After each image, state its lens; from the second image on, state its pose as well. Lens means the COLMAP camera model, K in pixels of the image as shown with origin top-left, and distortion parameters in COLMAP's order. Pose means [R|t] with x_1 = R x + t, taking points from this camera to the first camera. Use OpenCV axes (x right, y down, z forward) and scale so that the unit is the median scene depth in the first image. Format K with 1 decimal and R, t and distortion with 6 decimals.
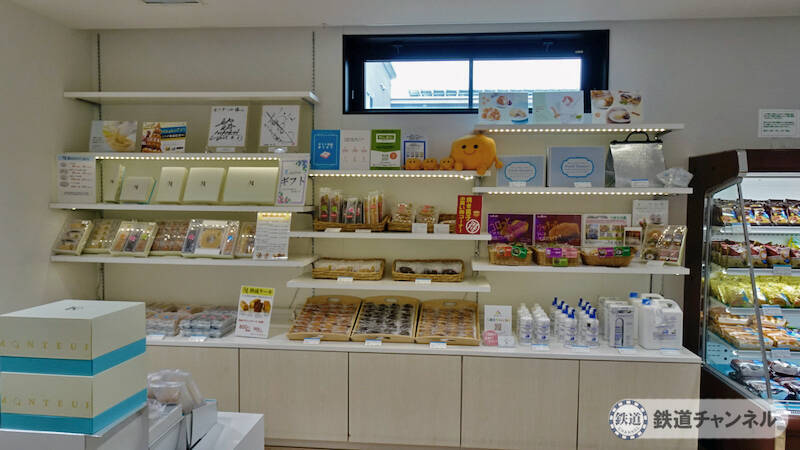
lens RADIAL K [[573.8, 0, 399.0], [0, 573.8, 225.3], [0, 0, 1]] dist [0.018219, 0.001372]
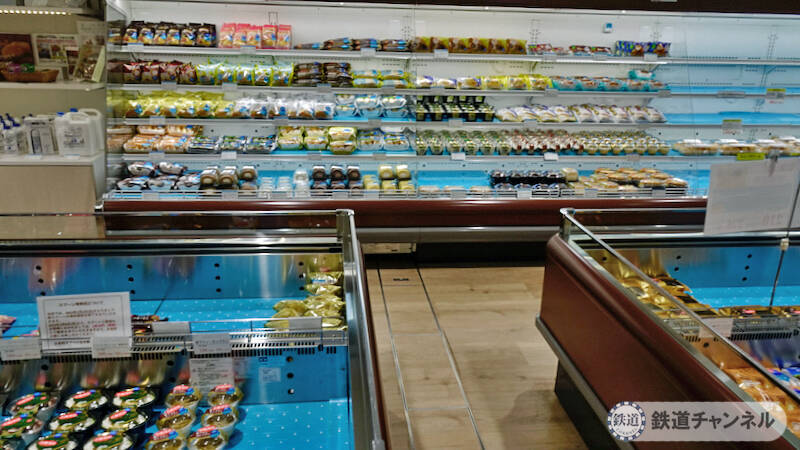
lens RADIAL K [[573.8, 0, 400.1], [0, 573.8, 225.9], [0, 0, 1]] dist [0.018219, 0.001372]
pose [[0.983010, -0.045317, 0.177870, 0.845602], [-0.006561, 0.959749, 0.280782, 0.018050], [-0.183435, -0.277179, 0.943146, -0.248311]]
